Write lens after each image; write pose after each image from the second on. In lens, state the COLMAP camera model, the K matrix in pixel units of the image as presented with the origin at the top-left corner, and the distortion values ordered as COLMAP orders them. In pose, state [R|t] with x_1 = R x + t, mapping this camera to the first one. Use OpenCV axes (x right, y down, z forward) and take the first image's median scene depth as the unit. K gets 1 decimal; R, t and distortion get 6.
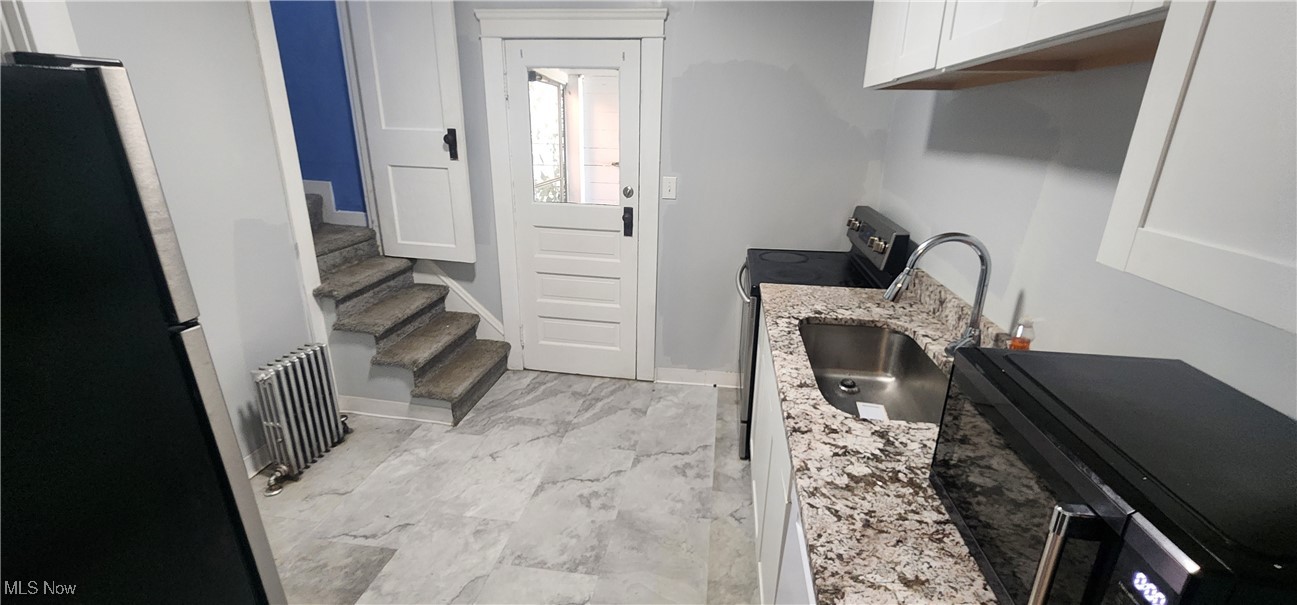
lens RADIAL K [[532.1, 0, 656.0], [0, 532.1, 298.3], [0, 0, 1]] dist [-0.000726, -0.000094]
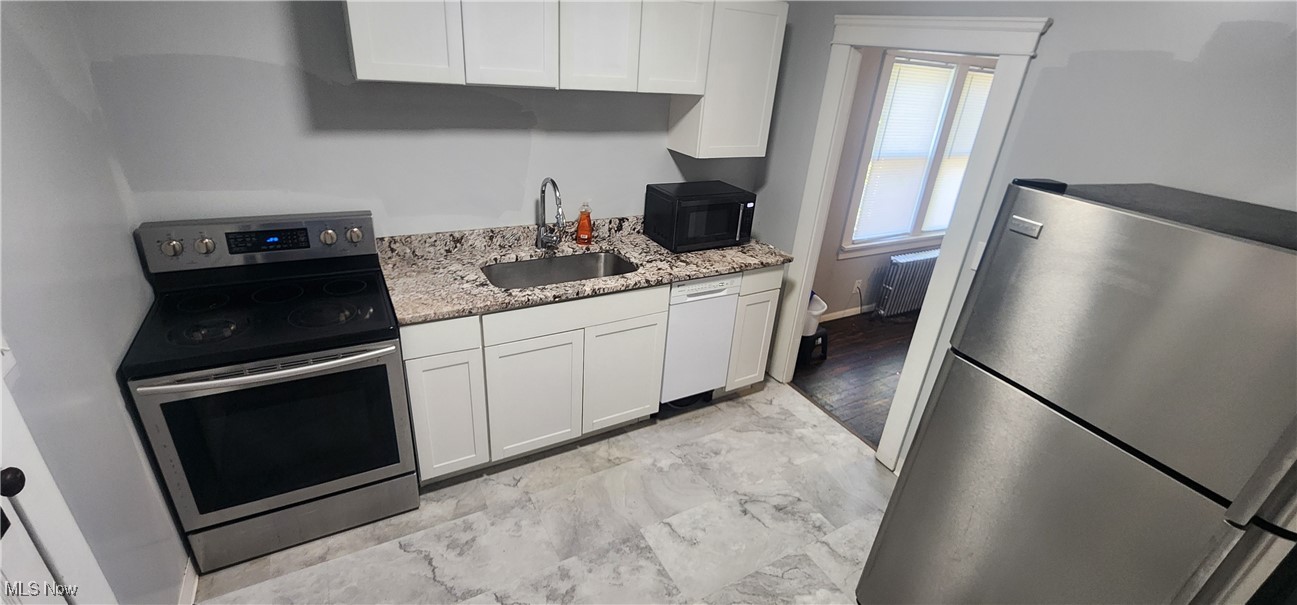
lens RADIAL K [[532.1, 0, 656.0], [0, 532.1, 298.3], [0, 0, 1]] dist [-0.000726, -0.000094]
pose [[-0.606471, -0.388253, 0.693868, -0.741698], [0.160863, 0.794713, 0.585281, -0.569251], [-0.778663, 0.466574, -0.419515, 1.209242]]
